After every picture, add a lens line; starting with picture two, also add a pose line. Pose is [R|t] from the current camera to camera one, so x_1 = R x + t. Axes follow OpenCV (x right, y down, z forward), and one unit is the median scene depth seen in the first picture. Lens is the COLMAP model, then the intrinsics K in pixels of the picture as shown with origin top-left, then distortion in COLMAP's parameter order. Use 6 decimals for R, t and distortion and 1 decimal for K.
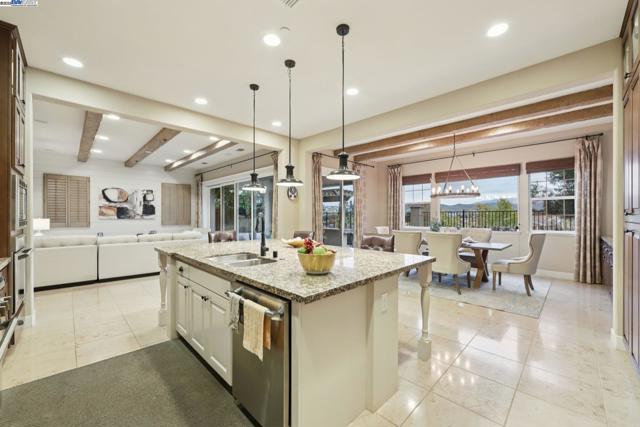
lens RADIAL K [[259.8, 0, 320.9], [0, 259.8, 212.3], [0, 0, 1]] dist [-0.010799, 0.002535]
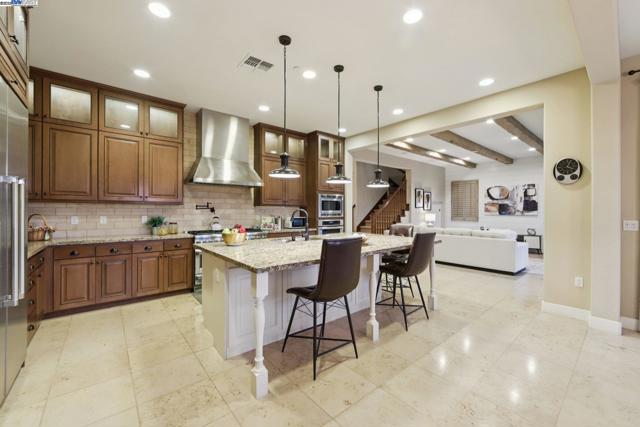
lens RADIAL K [[259.8, 0, 322.0], [0, 259.8, 212.0], [0, 0, 1]] dist [-0.010799, 0.002535]
pose [[-0.082296, 0.004487, -0.996598, 0.352320], [0.007682, 0.999963, 0.003868, 0.003900], [0.996578, -0.007337, -0.082327, 0.383145]]
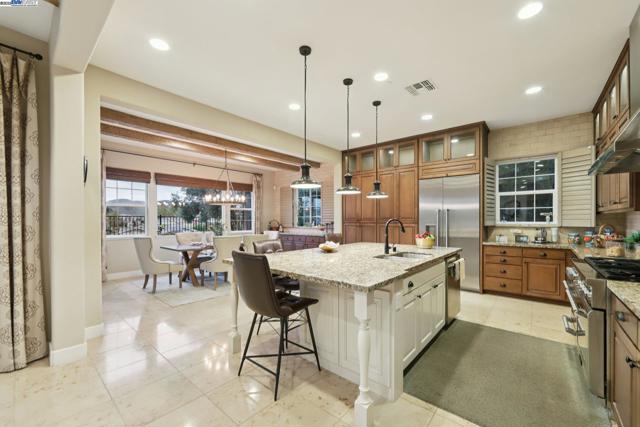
lens RADIAL K [[259.8, 0, 321.7], [0, 259.8, 221.4], [0, 0, 1]] dist [-0.010799, 0.002535]
pose [[-0.090279, -0.004200, 0.995908, -0.448231], [-0.012577, 0.999916, 0.003077, 0.004938], [-0.995837, -0.012248, -0.090324, 0.453510]]
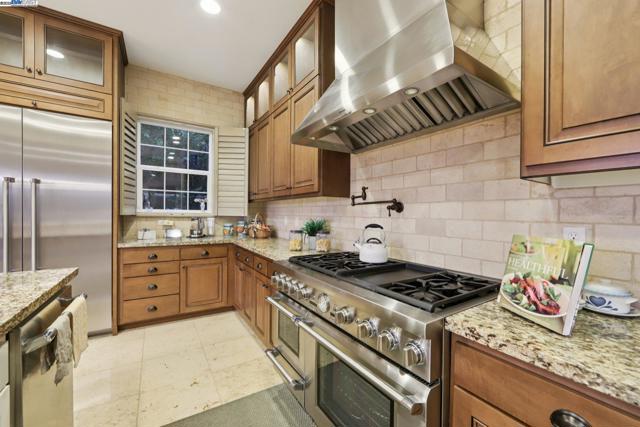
lens RADIAL K [[259.8, 0, 324.0], [0, 259.8, 217.8], [0, 0, 1]] dist [-0.010799, 0.002535]
pose [[-0.979963, -0.019218, 0.198251, -0.225253], [-0.019729, 0.999805, -0.000601, 0.010896], [-0.198201, -0.004500, -0.980151, 0.311650]]
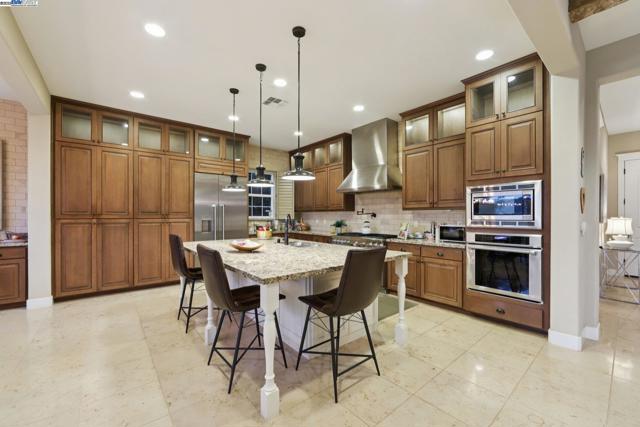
lens RADIAL K [[259.8, 0, 326.1], [0, 259.8, 217.3], [0, 0, 1]] dist [-0.010799, 0.002535]
pose [[-0.997288, -0.002453, 0.073553, -0.168947], [-0.002867, 0.999981, -0.005531, 0.008946], [-0.073538, -0.005726, -0.997276, 0.749768]]
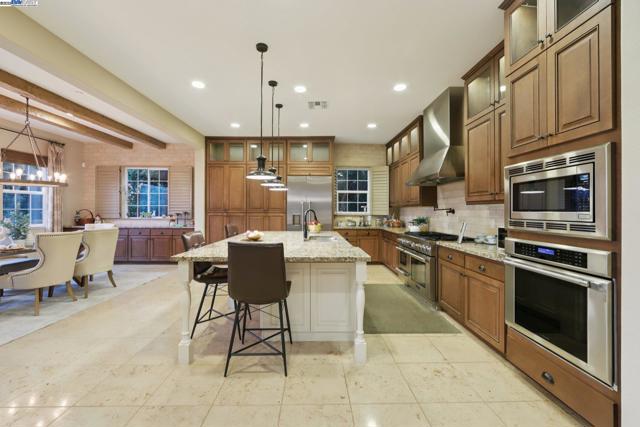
lens RADIAL K [[259.8, 0, 320.0], [0, 259.8, 212.7], [0, 0, 1]] dist [-0.010799, 0.002535]
pose [[-0.730065, -0.009947, 0.683306, -0.408453], [-0.014050, 0.999901, -0.000455, 0.006428], [-0.683234, -0.009933, -0.730132, 0.644254]]
